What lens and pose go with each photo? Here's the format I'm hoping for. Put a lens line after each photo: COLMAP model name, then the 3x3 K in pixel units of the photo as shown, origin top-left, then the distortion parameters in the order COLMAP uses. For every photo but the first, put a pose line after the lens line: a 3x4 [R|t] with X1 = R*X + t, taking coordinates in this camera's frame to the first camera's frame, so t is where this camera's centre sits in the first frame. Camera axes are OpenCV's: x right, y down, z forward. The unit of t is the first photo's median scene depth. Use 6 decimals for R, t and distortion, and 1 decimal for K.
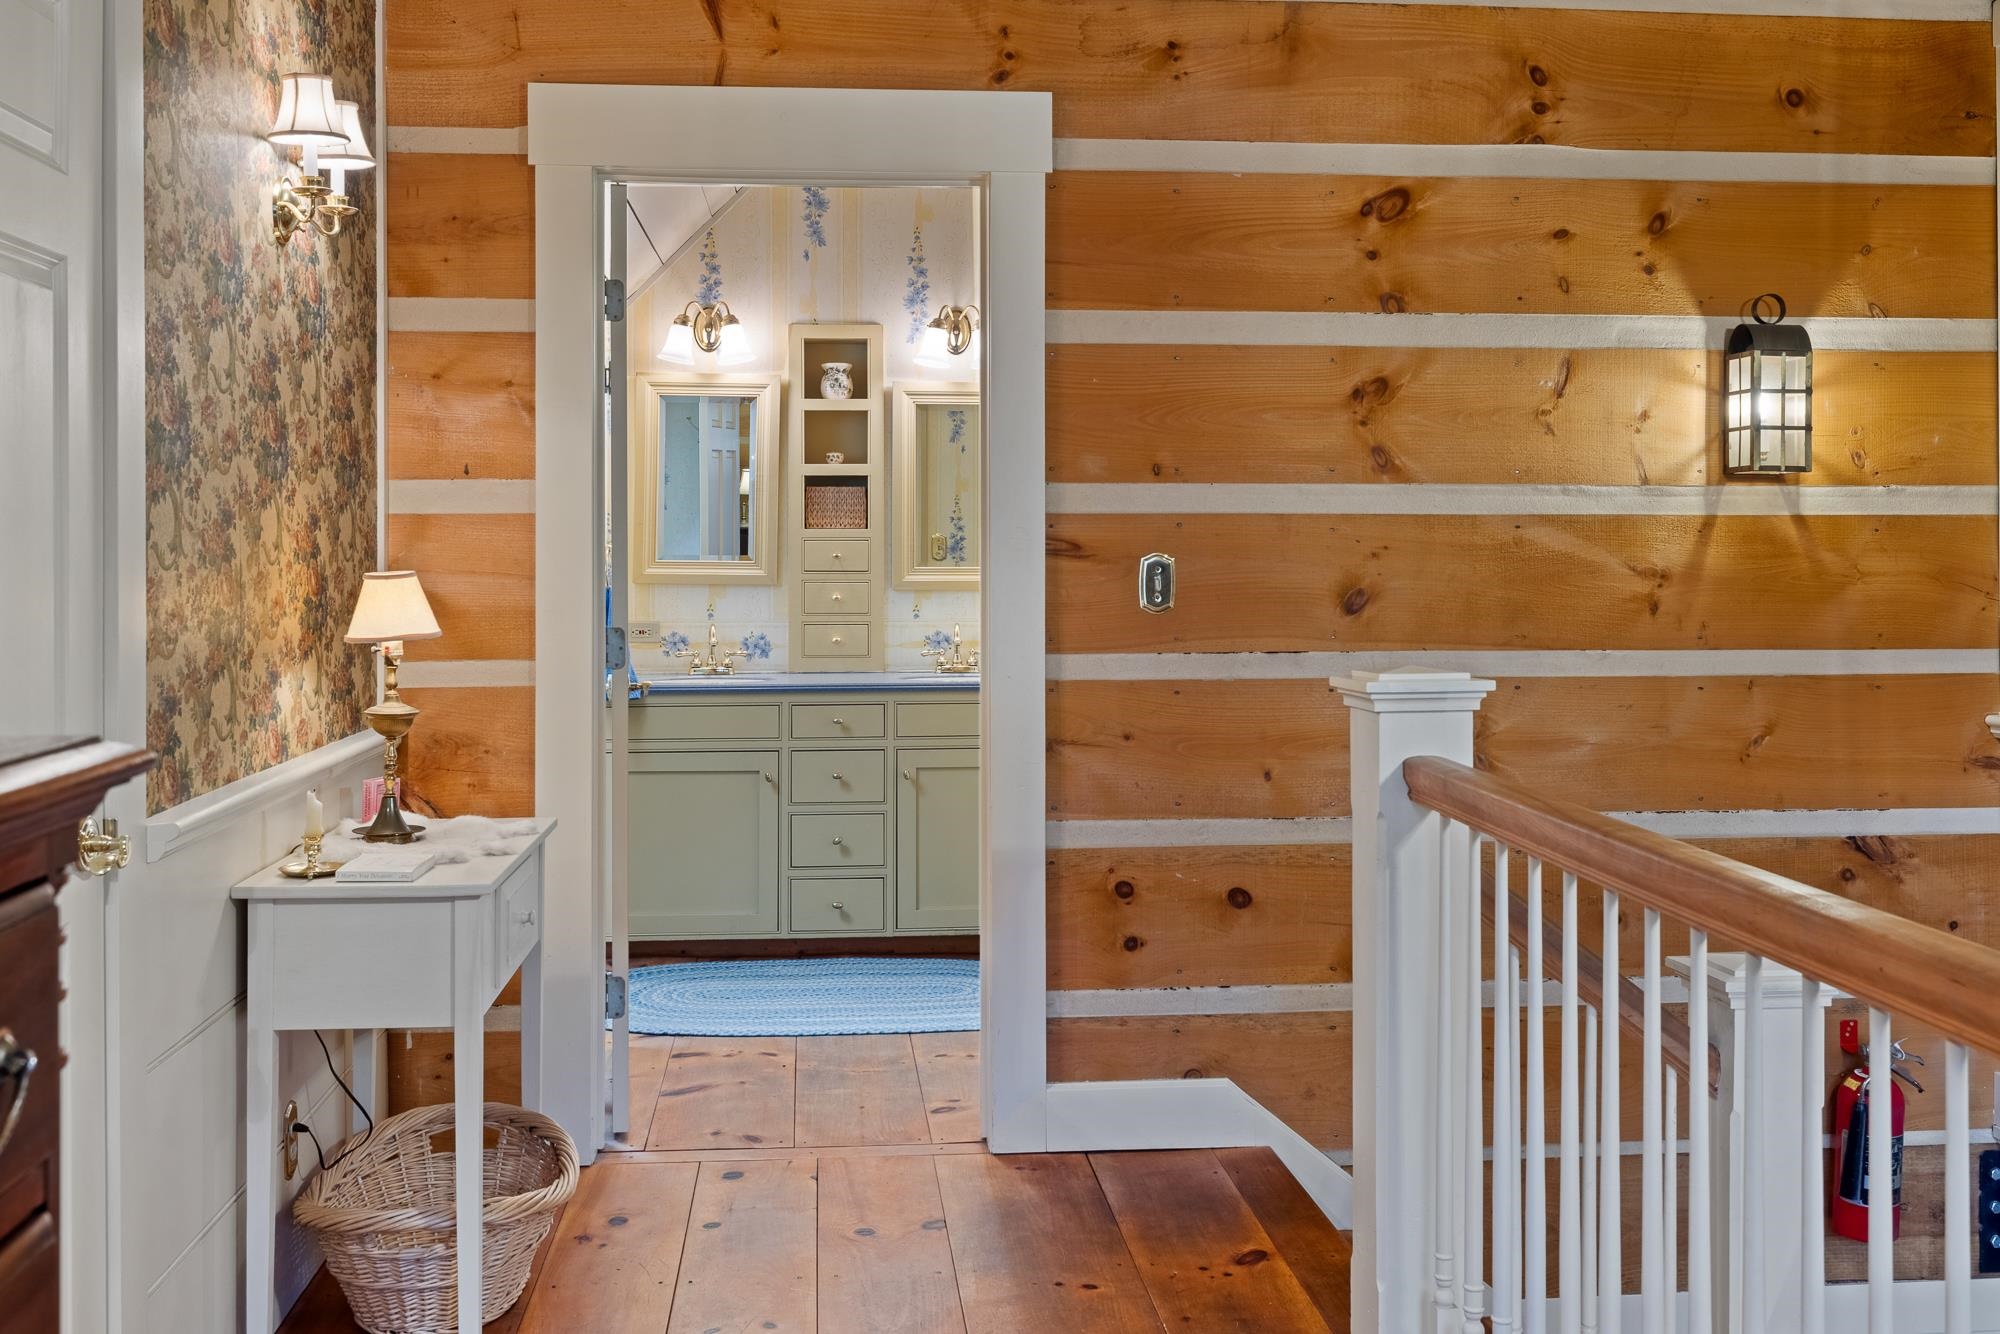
lens RADIAL K [[1966.1, 0, 999.3], [0, 1966.1, 567.8], [0, 0, 1]] dist [0.001303, 0.000077]
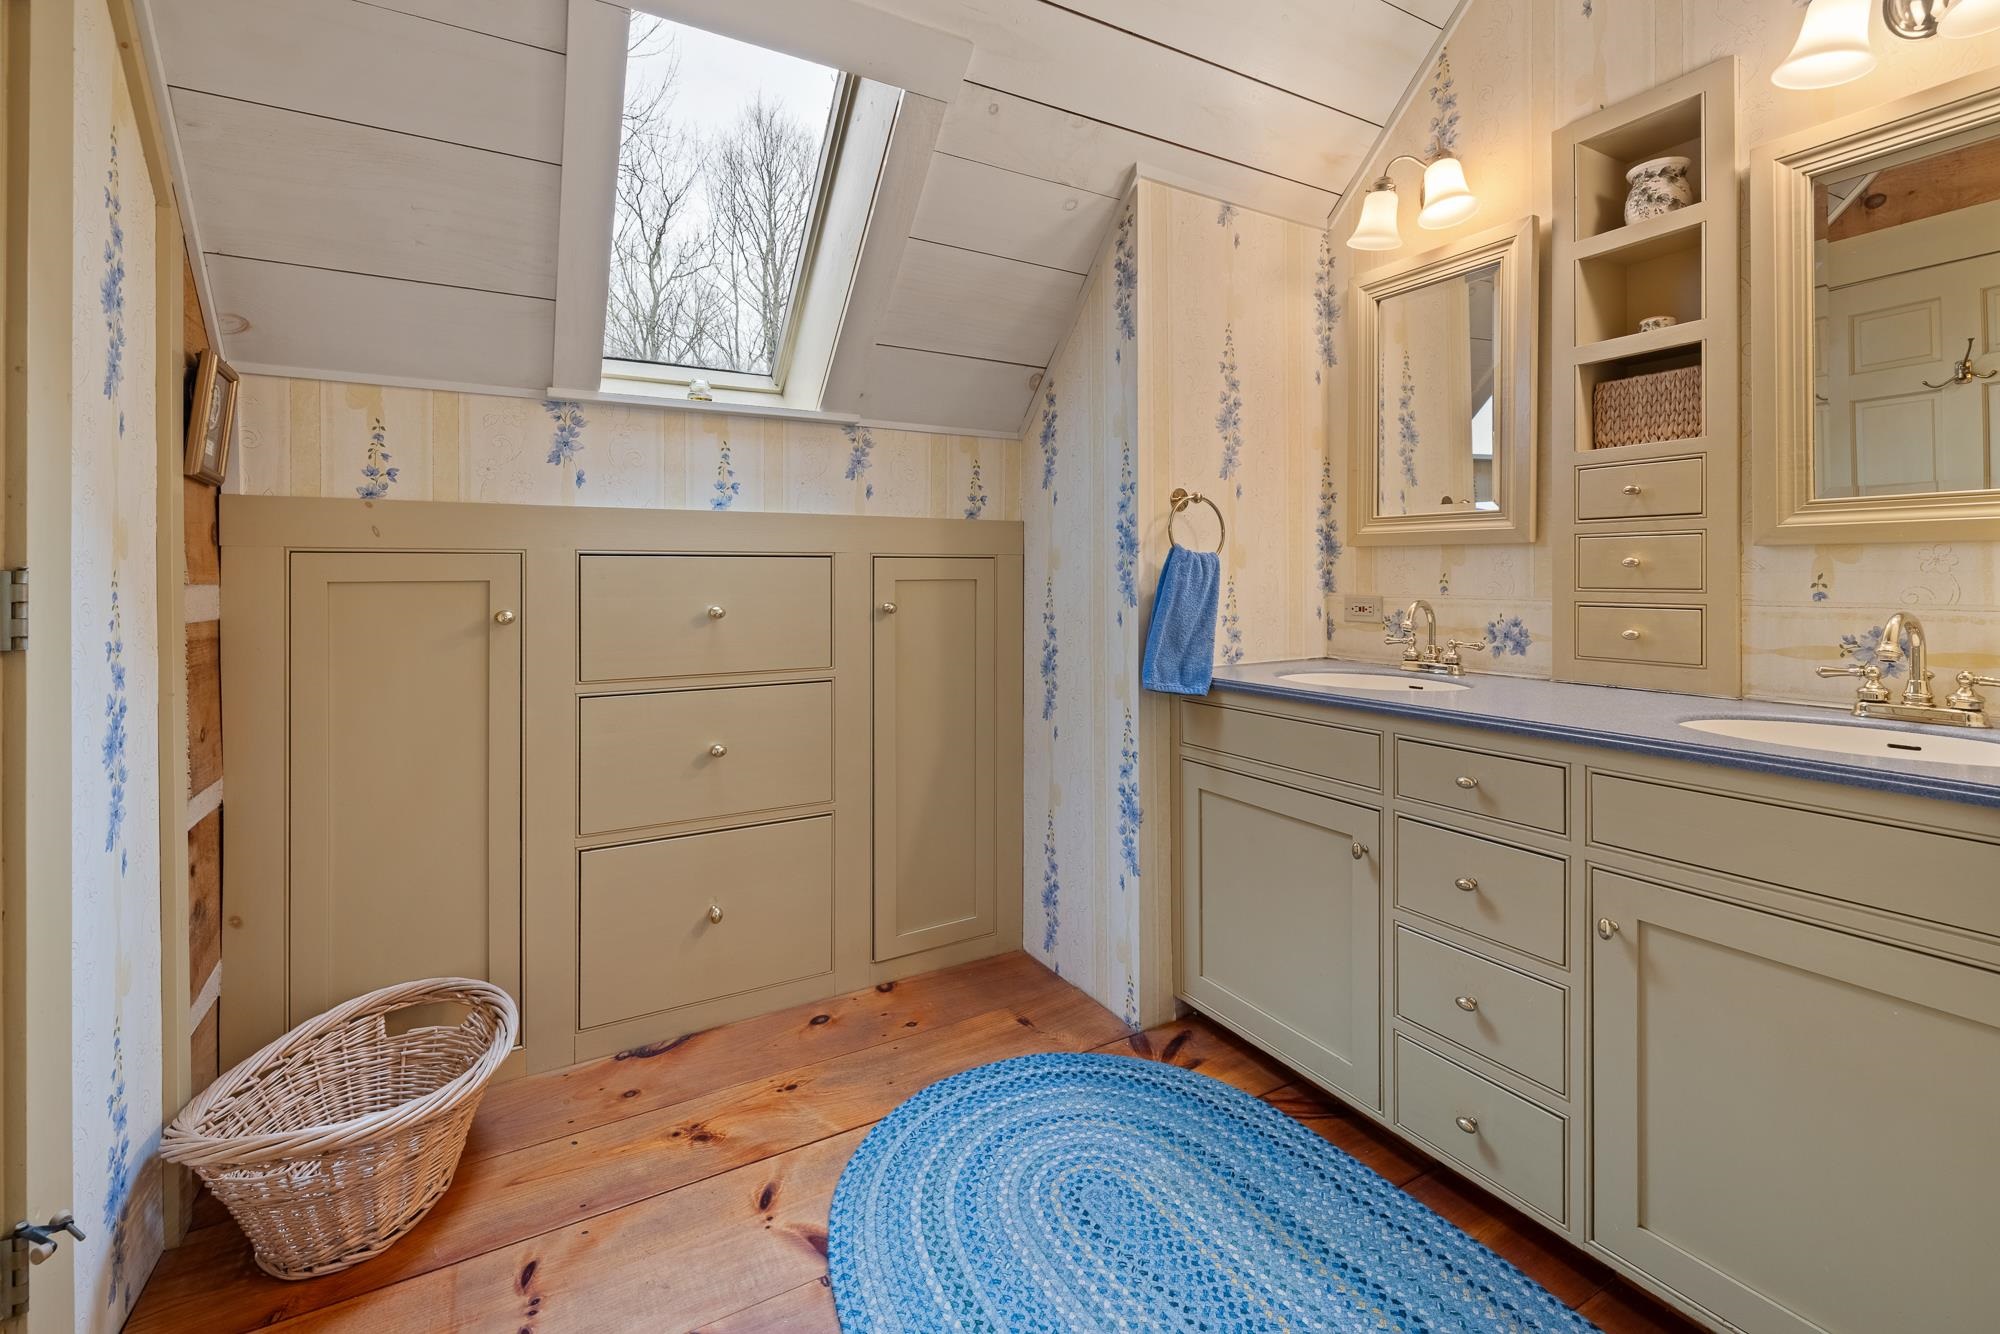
lens RADIAL K [[866.6, 0, 999.0], [0, 866.6, 586.2], [0, 0, 1]] dist [0.000050, -0.019891]
pose [[0.403226, 0.008150, -0.915064, 0.073928], [-0.005292, 0.999964, 0.006574, 0.022049], [0.915085, 0.002192, 0.403255, 0.725830]]
